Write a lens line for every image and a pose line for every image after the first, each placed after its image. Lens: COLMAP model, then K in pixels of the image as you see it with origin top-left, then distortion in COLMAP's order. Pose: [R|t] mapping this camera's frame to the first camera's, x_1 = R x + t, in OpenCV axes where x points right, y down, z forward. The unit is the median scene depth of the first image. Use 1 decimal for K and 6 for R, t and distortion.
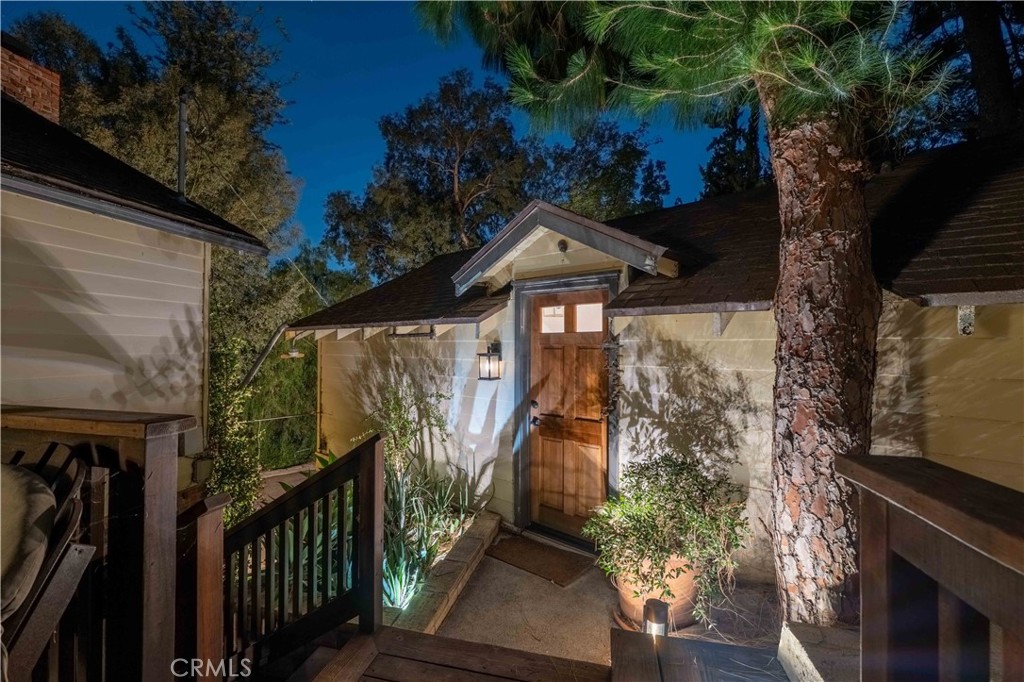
lens RADIAL K [[430.4, 0, 511.8], [0, 430.4, 345.0], [0, 0, 1]] dist [0.000695, 0.000123]
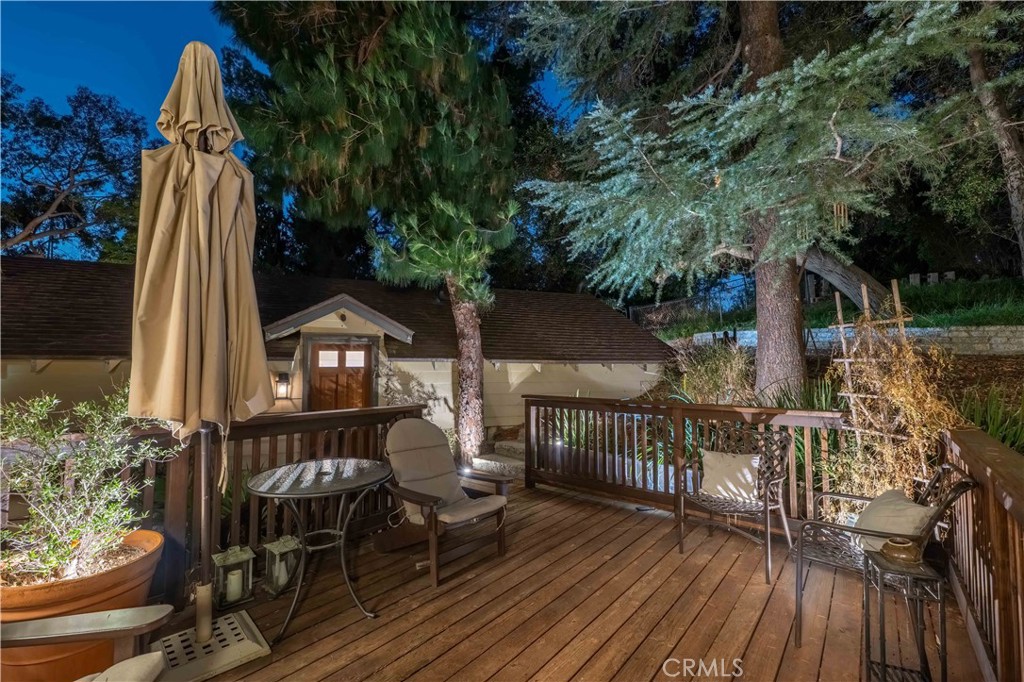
lens RADIAL K [[430.4, 0, 511.8], [0, 430.4, 345.0], [0, 0, 1]] dist [0.000695, 0.000123]
pose [[0.449608, 0.035265, 0.892529, -1.439642], [-0.003648, 0.999285, -0.037645, -0.069792], [-0.893218, 0.013669, 0.449415, -0.505375]]
